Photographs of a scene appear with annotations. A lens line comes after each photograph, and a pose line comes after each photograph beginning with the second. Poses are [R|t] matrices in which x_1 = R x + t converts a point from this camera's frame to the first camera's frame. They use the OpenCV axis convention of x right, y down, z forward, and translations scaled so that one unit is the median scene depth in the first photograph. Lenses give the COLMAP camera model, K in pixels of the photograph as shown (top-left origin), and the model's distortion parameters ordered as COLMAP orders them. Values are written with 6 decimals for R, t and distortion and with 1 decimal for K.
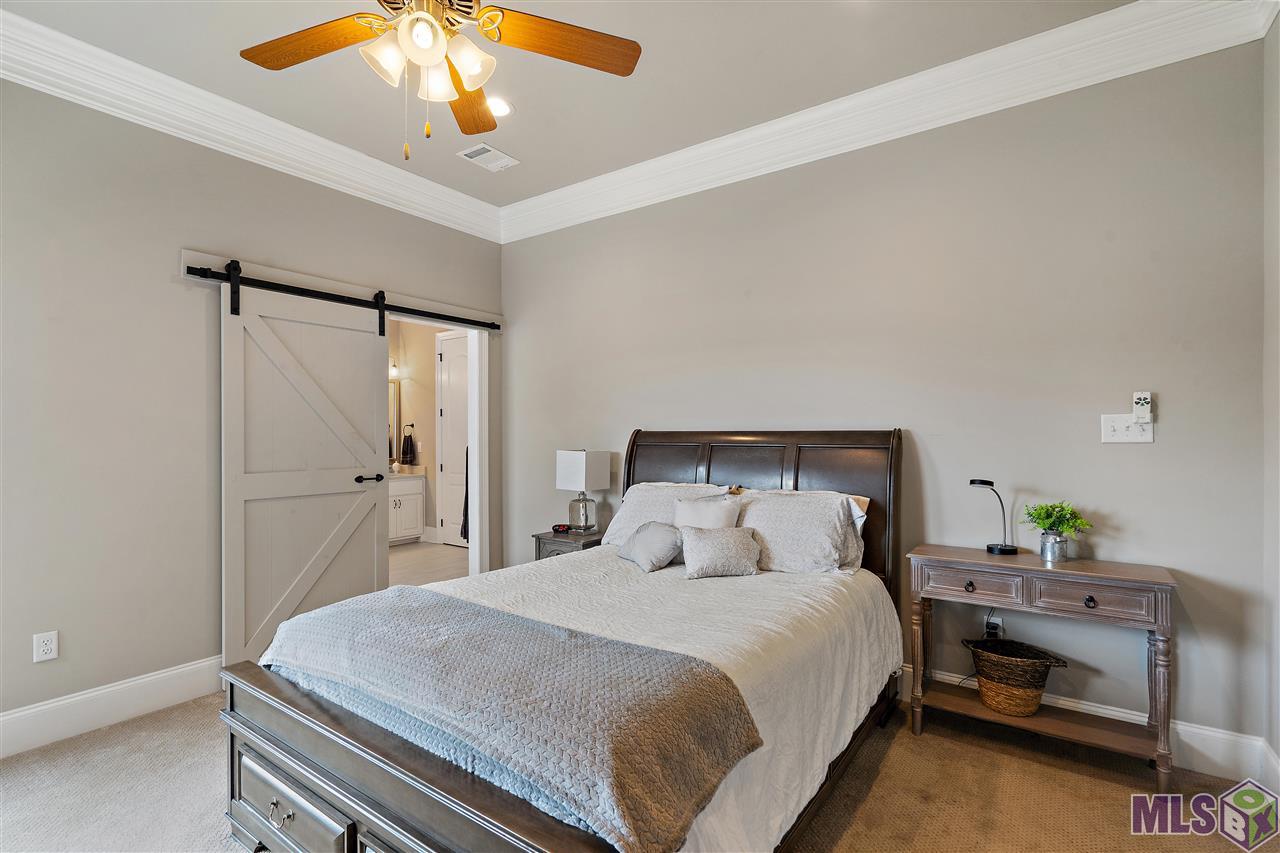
lens RADIAL K [[596.0, 0, 648.1], [0, 596.0, 428.7], [0, 0, 1]] dist [-0.002599, 0.001039]
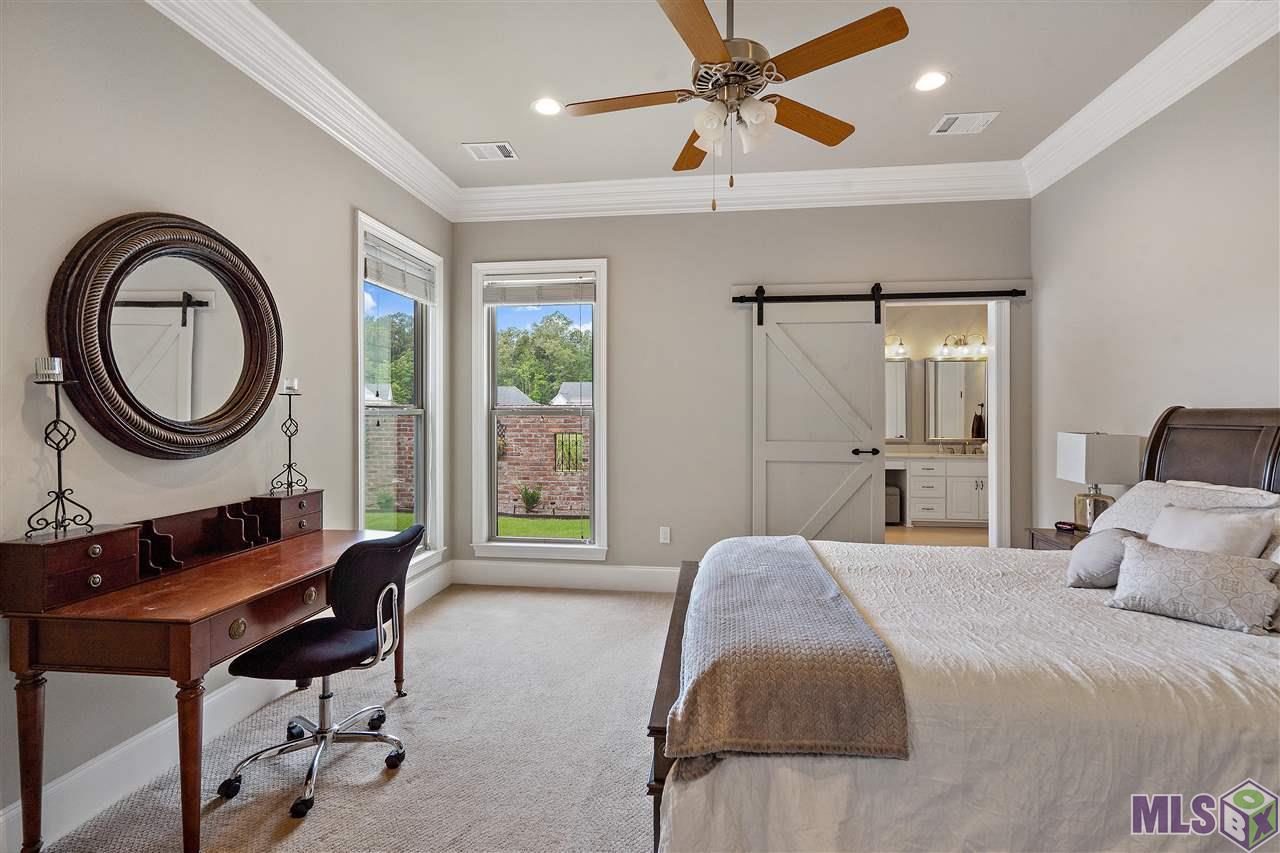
lens RADIAL K [[590.2, 0, 641.9], [0, 590.2, 410.8], [0, 0, 1]] dist [-0.001202, 0.000852]
pose [[0.461047, -0.003382, -0.887369, 0.367957], [0.002563, 0.999994, -0.002480, 0.008553], [0.887372, -0.001131, 0.461053, 0.121684]]
